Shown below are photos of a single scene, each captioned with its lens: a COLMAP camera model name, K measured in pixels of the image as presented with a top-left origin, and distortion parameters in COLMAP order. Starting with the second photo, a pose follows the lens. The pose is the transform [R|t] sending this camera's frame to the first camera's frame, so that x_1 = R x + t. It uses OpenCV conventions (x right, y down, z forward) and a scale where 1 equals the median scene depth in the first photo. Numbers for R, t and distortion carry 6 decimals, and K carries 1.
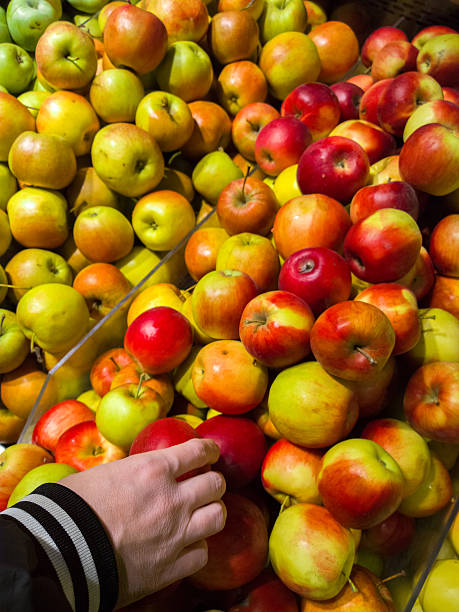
lens RADIAL K [[523.7, 0, 229.5], [0, 523.7, 306.0], [0, 0, 1]] dist [0.097541, -0.171397]
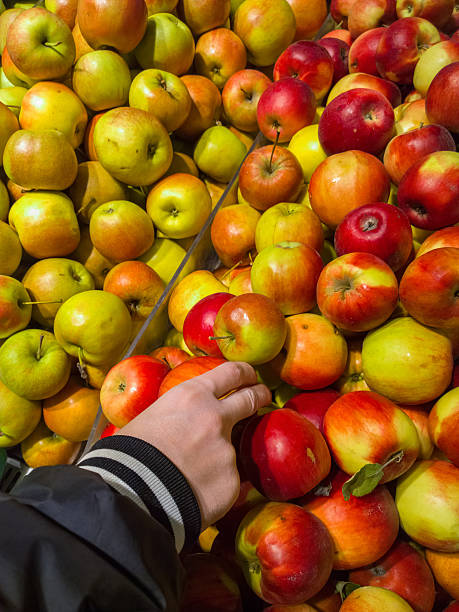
lens RADIAL K [[523.7, 0, 229.5], [0, 523.7, 306.0], [0, 0, 1]] dist [0.097541, -0.171397]
pose [[0.974597, -0.181865, 0.130716, -0.203676], [0.178069, 0.983194, 0.040265, -0.009208], [-0.135842, -0.015966, 0.990602, 0.055535]]
